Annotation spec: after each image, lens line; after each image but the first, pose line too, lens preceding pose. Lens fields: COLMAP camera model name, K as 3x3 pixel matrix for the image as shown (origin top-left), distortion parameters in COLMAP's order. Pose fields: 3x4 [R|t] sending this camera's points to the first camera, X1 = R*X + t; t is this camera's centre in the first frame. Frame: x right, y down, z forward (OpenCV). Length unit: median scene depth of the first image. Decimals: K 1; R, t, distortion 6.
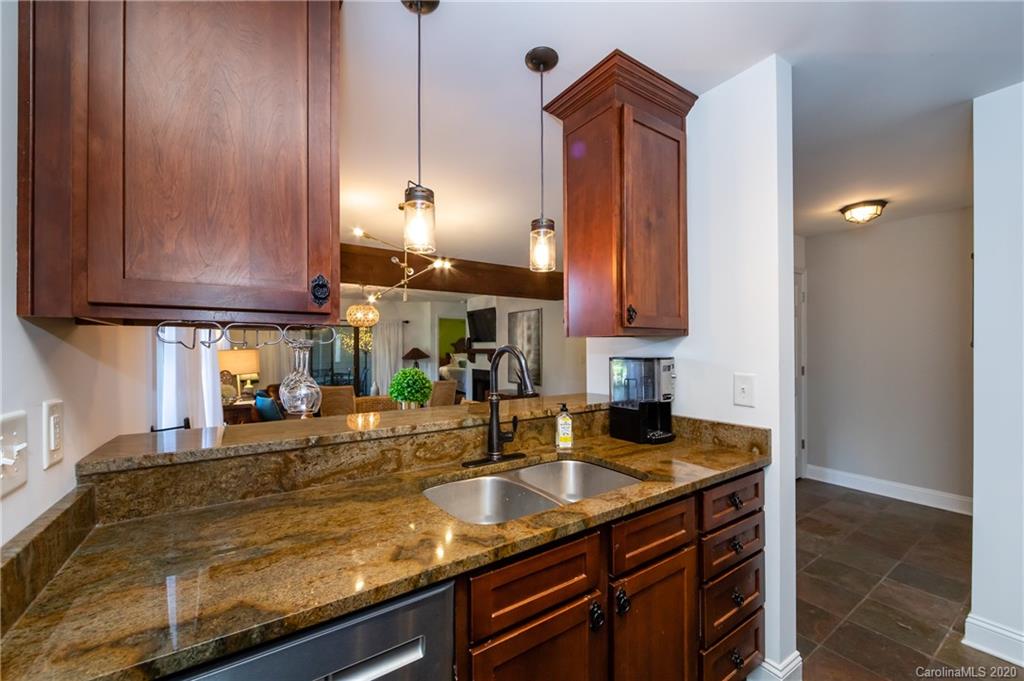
lens RADIAL K [[402.1, 0, 510.4], [0, 402.1, 348.2], [0, 0, 1]] dist [0.000237, -0.000005]
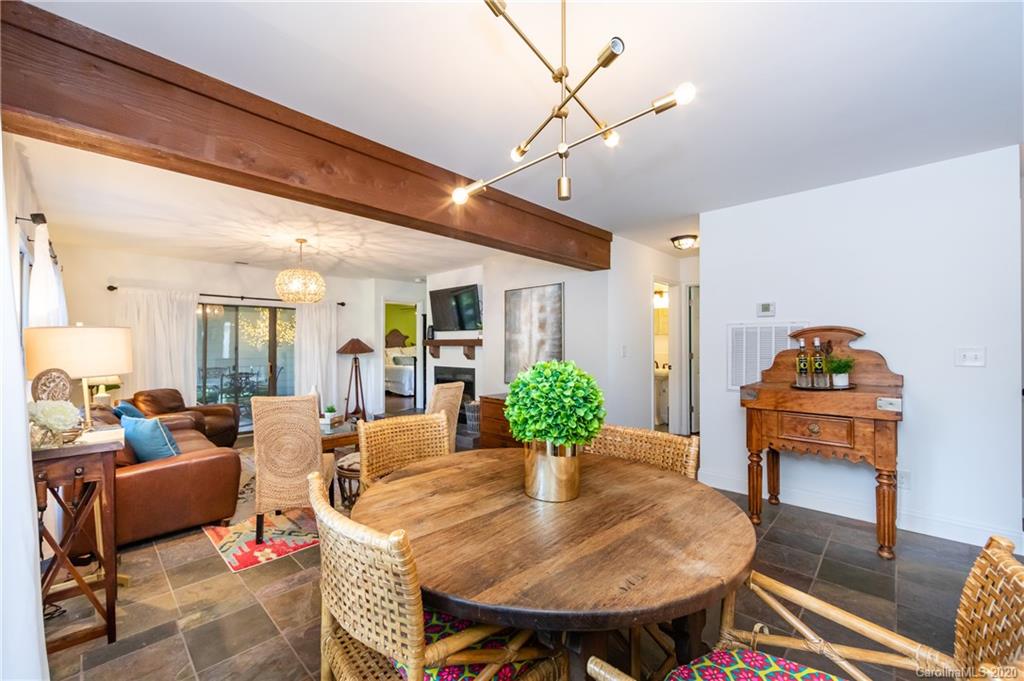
lens RADIAL K [[410.2, 0, 484.6], [0, 410.2, 343.8], [0, 0, 1]] dist [-0.000893, 0.000014]
pose [[0.983398, 0.005878, 0.181366, -0.189399], [-0.005037, 0.999974, -0.005098, 0.015763], [-0.181392, 0.004100, 0.983402, 0.275163]]
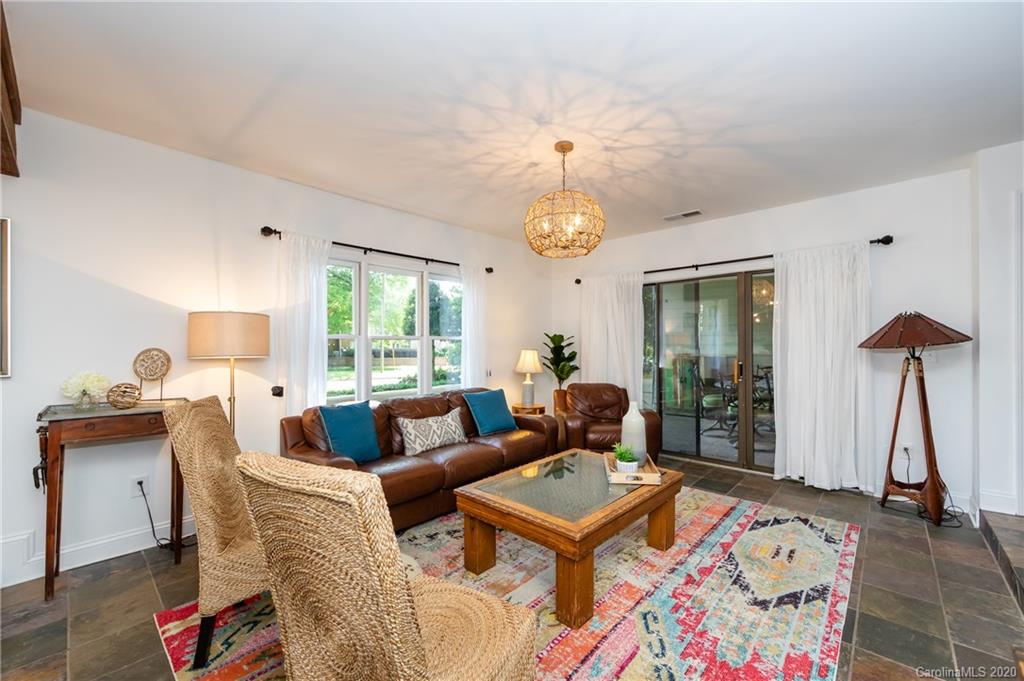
lens RADIAL K [[407.9, 0, 538.3], [0, 407.9, 343.8], [0, 0, 1]] dist [-0.002399, -0.000274]
pose [[0.266652, 0.001069, -0.963792, 0.000516], [0.003735, 0.999991, 0.002142, 0.030413], [0.963786, -0.004171, 0.266645, 0.865203]]
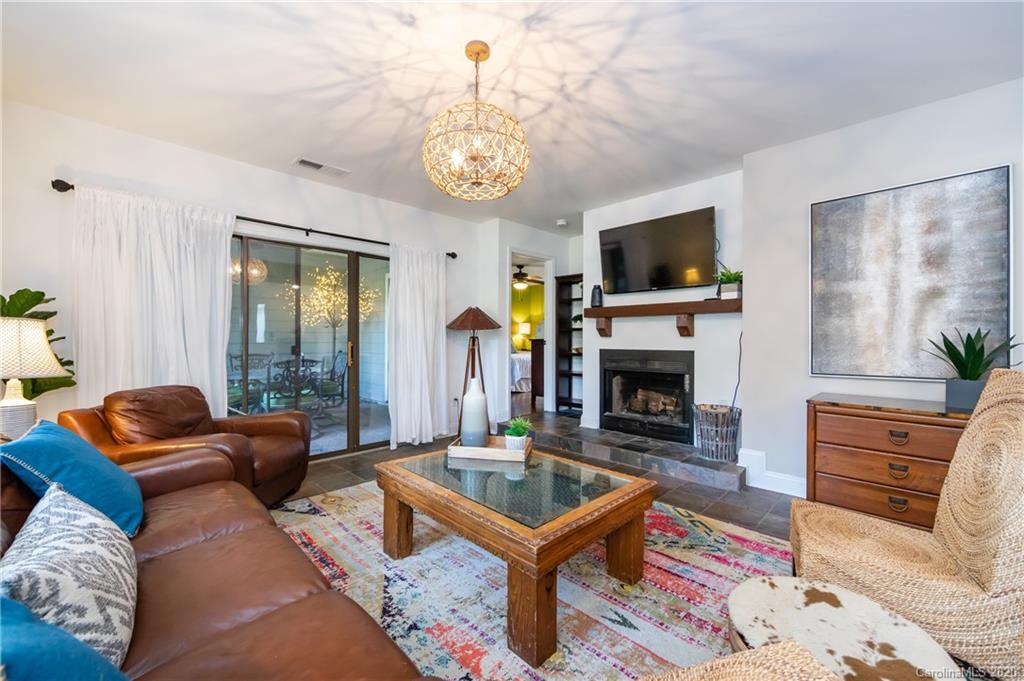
lens RADIAL K [[402.7, 0, 513.8], [0, 402.7, 342.0], [0, 0, 1]] dist [-0.000799, -0.000444]
pose [[0.980635, 0.005763, 0.195761, -0.394109], [-0.006838, 0.999965, 0.004814, 0.053404], [-0.195726, -0.006060, 0.980640, 0.700568]]
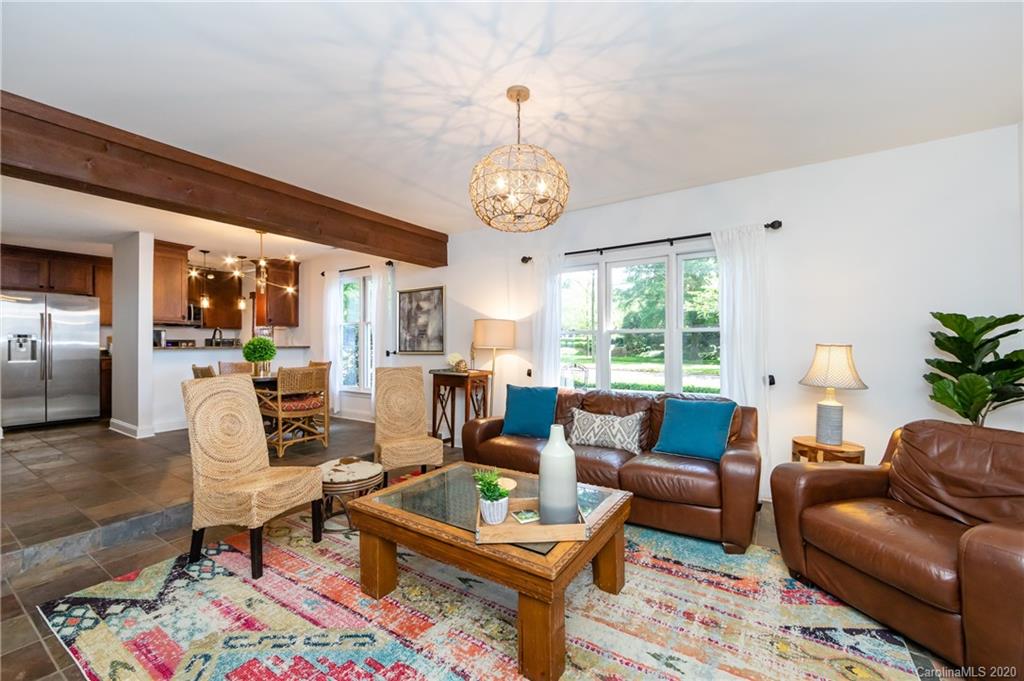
lens RADIAL K [[414.1, 0, 512.8], [0, 414.1, 343.3], [0, 0, 1]] dist [-0.007341, 0.000078]
pose [[-0.918554, 0.007887, -0.395216, -0.233061], [0.009236, 0.999956, -0.001509, 0.038140], [0.395187, -0.005037, -0.918587, 1.281730]]
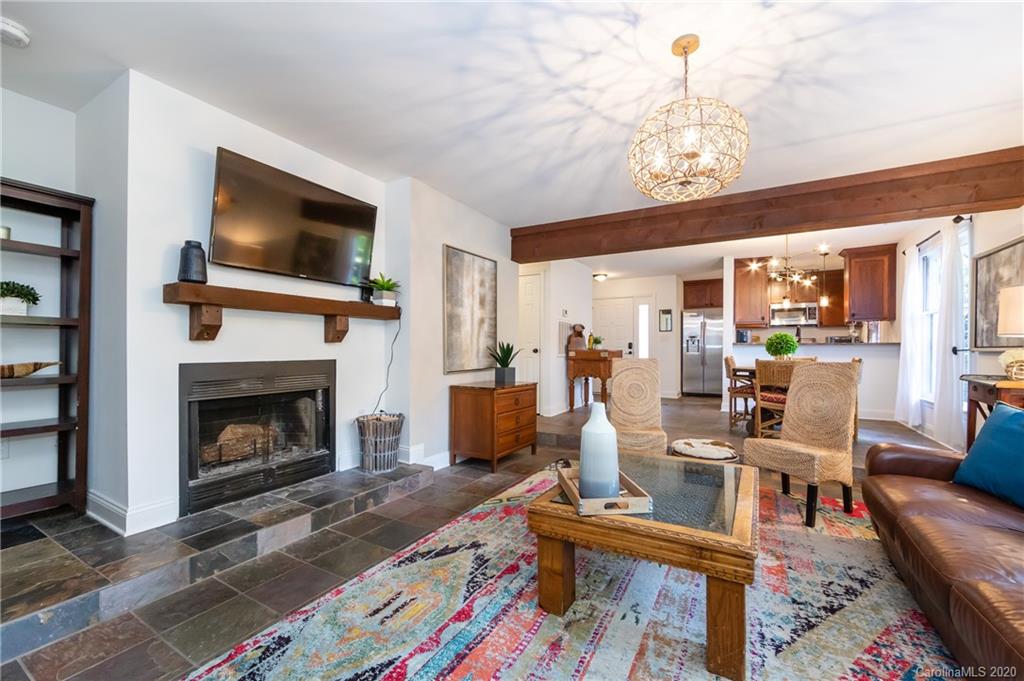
lens RADIAL K [[409.4, 0, 517.5], [0, 409.4, 345.5], [0, 0, 1]] dist [-0.000098, -0.000400]
pose [[-0.443495, 0.008113, 0.896240, -0.563800], [-0.002359, 0.999945, -0.010220, 0.054914], [-0.896274, -0.006647, -0.443451, 1.218735]]
